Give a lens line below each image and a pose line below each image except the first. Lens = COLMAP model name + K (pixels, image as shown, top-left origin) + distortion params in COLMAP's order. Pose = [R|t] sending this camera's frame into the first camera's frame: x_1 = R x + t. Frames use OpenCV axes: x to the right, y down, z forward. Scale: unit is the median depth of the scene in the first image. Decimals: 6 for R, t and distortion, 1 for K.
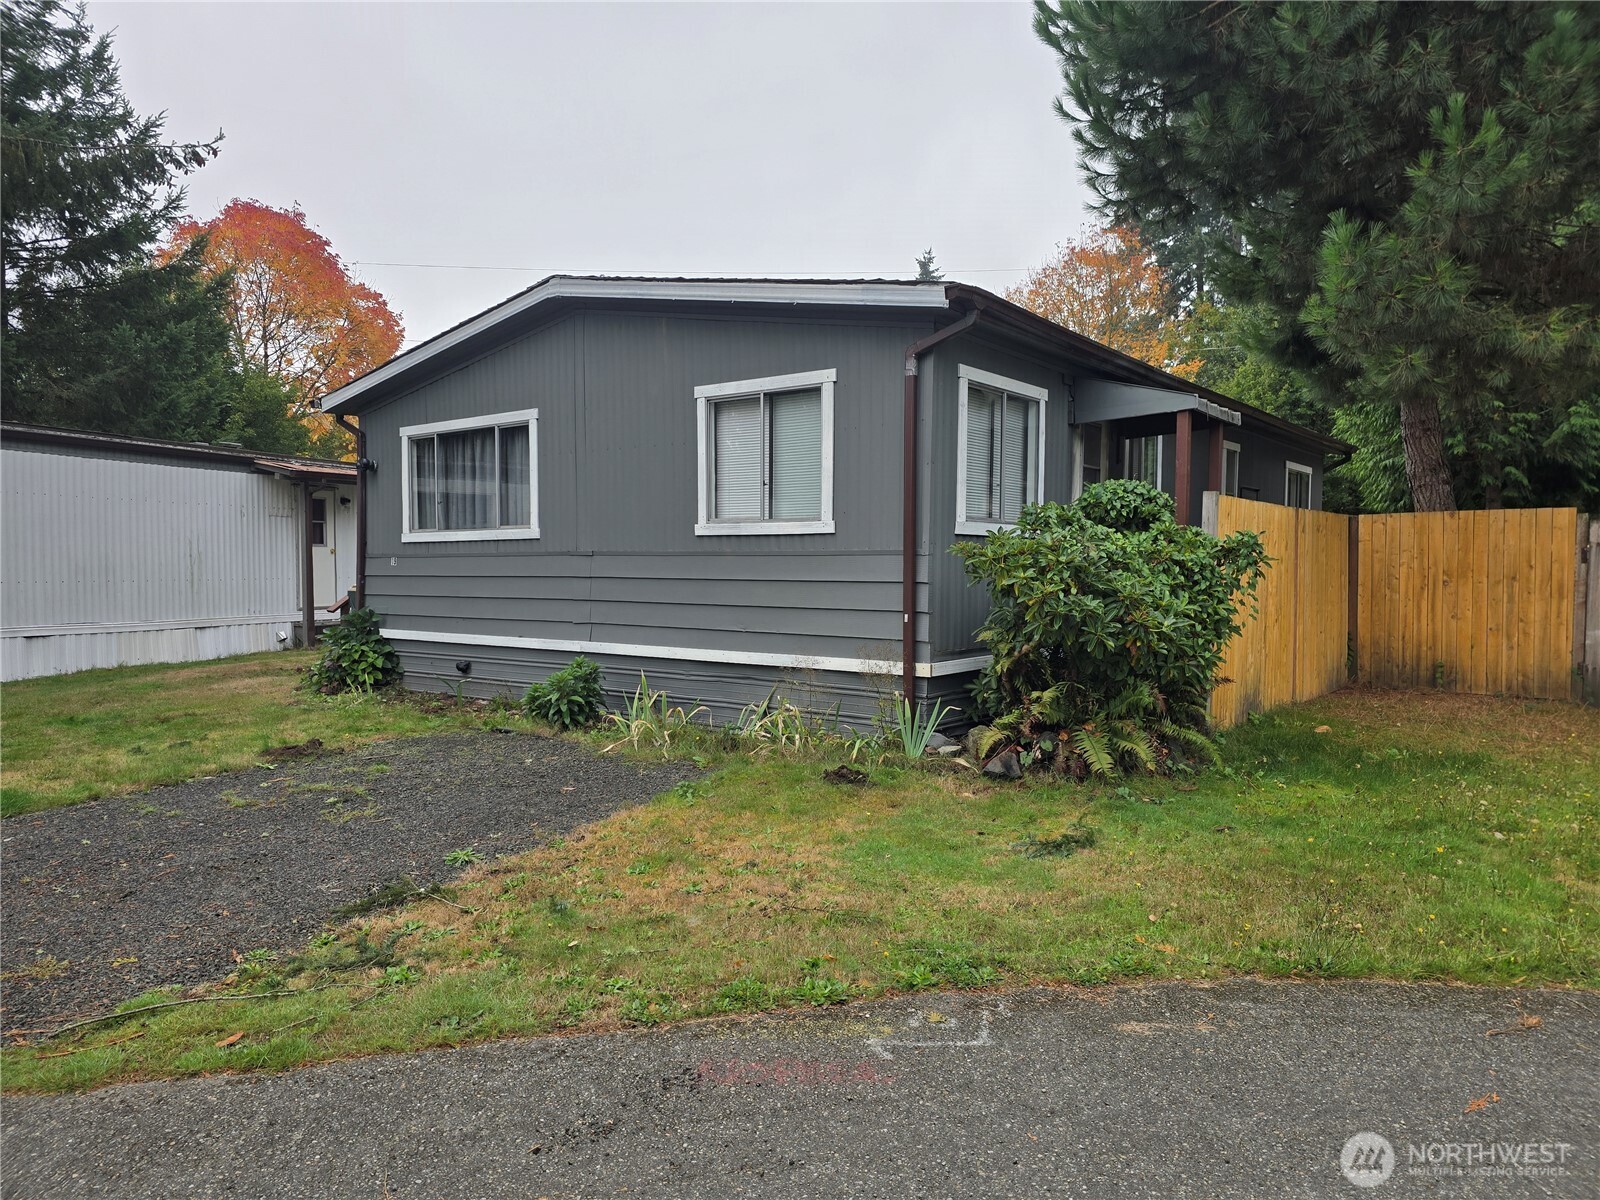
lens RADIAL K [[1089.3, 0, 799.5], [0, 1089.3, 607.6], [0, 0, 1]] dist [0.046207, -0.025492]
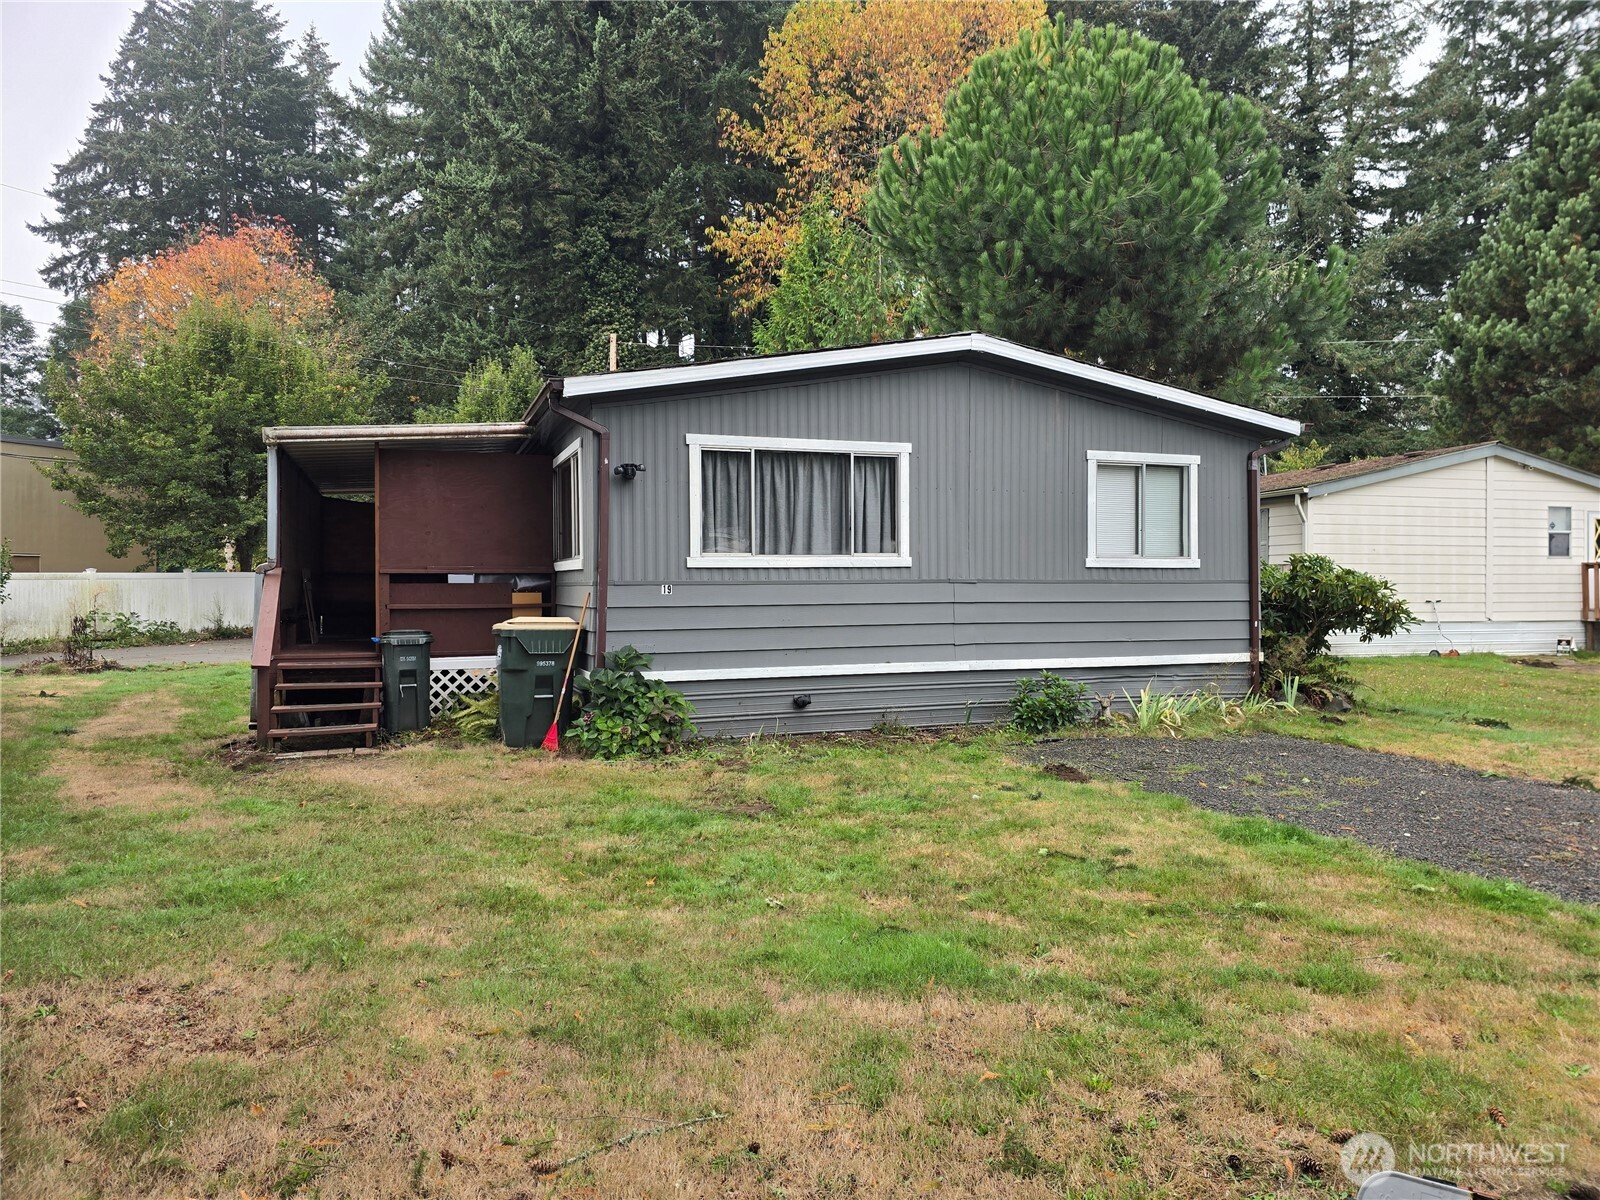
lens RADIAL K [[1089.3, 0, 799.4], [0, 1089.3, 593.4], [0, 0, 1]] dist [0.046207, -0.025492]
pose [[0.529512, -0.001950, 0.848300, -1.178281], [0.041080, 0.998883, -0.023346, -0.017622], [-0.847307, 0.047210, 0.529000, 0.539313]]
